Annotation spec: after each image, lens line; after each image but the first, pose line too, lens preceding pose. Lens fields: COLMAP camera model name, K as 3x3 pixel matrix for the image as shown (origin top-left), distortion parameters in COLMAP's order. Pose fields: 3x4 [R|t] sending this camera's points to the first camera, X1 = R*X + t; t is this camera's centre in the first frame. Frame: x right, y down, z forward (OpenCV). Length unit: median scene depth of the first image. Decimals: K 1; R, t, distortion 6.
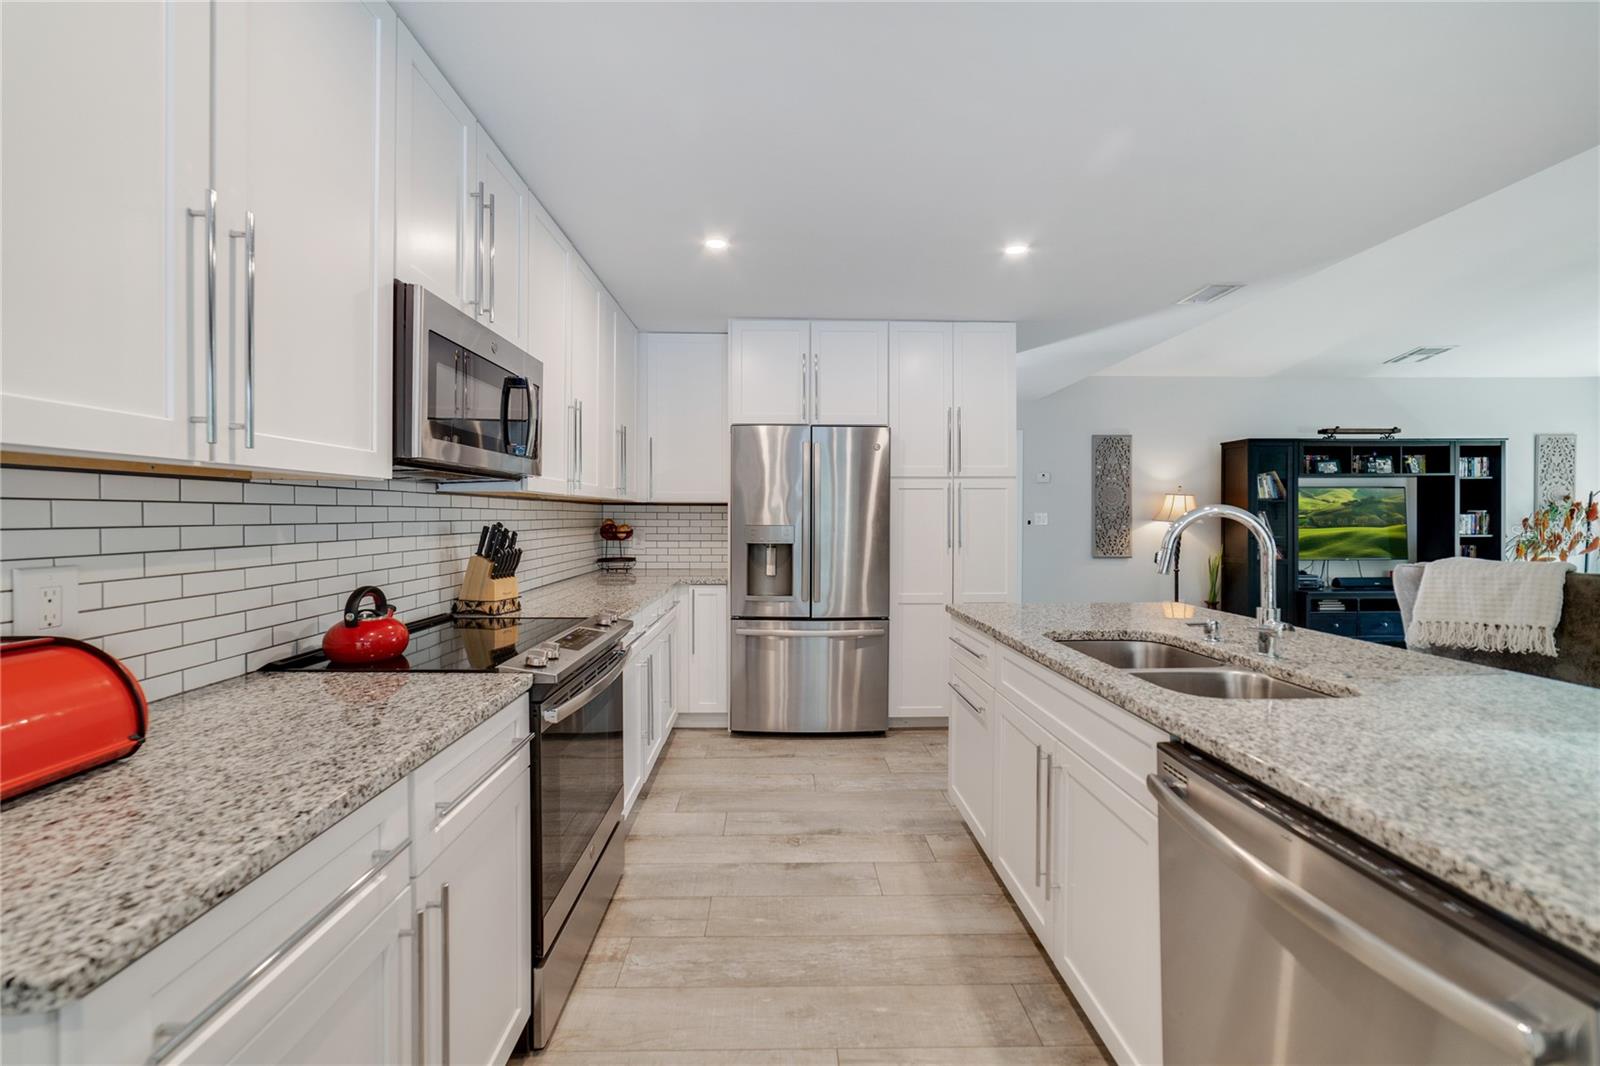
lens RADIAL K [[609.6, 0, 797.5], [0, 609.6, 527.6], [0, 0, 1]] dist [-0.013216, 0.000055]
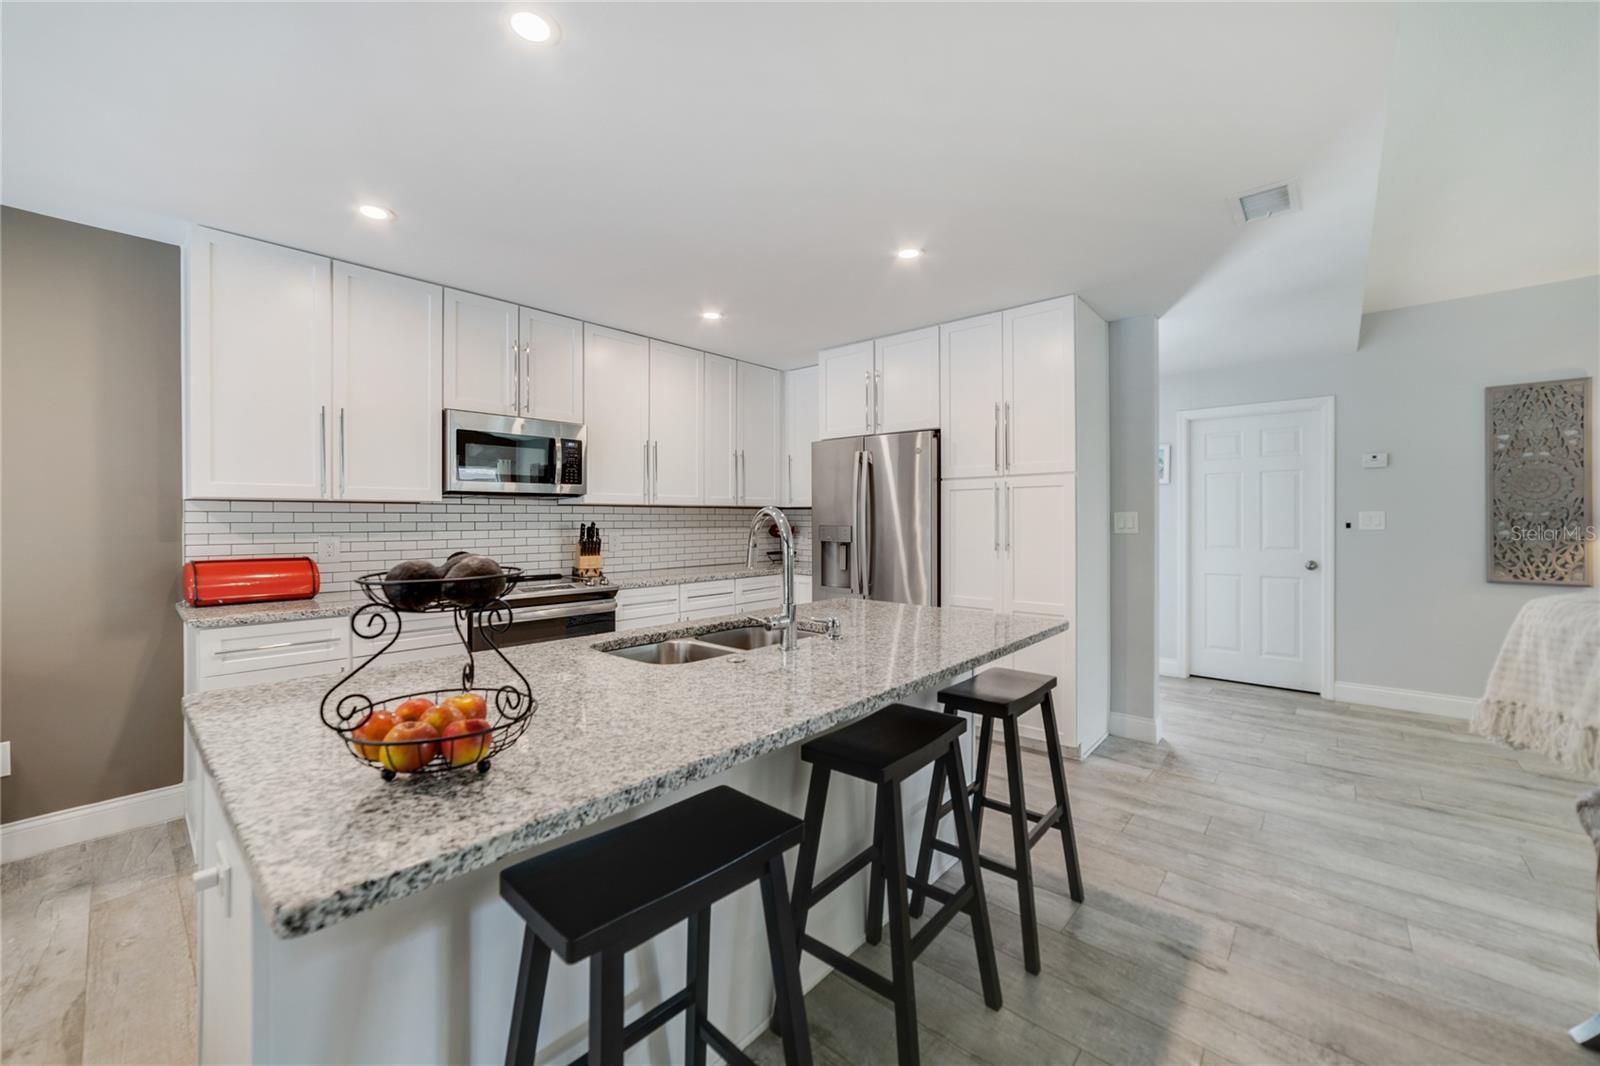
lens RADIAL K [[613.7, 0, 798.5], [0, 613.7, 519.9], [0, 0, 1]] dist [-0.010709, -0.000082]
pose [[0.728422, -0.003363, -0.685121, 0.428741], [-0.010185, 0.999824, -0.015736, 0.002239], [0.685053, 0.018440, 0.728260, 0.067683]]
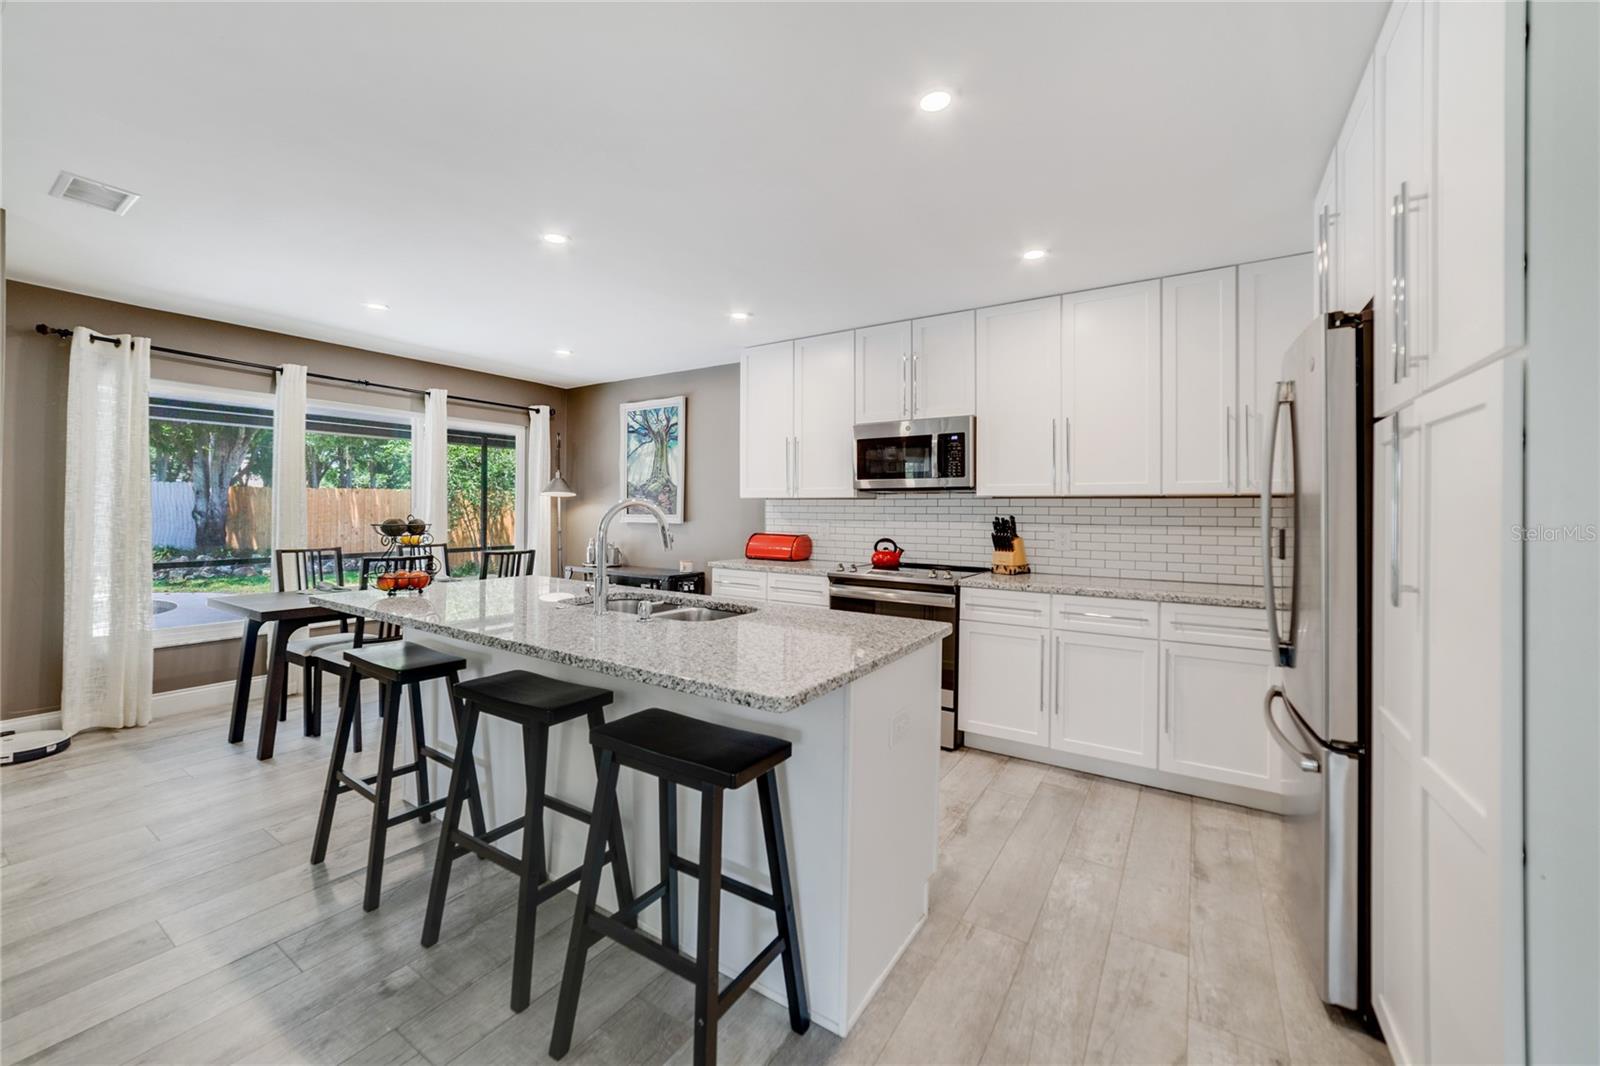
lens RADIAL K [[636.6, 0, 774.0], [0, 636.6, 505.4], [0, 0, 1]] dist [-0.011725, 0.000714]
pose [[-0.579488, -0.014666, -0.814848, 0.470057], [-0.026721, 0.999642, 0.001011, -0.008220], [0.814542, 0.022359, -0.579673, 0.582331]]
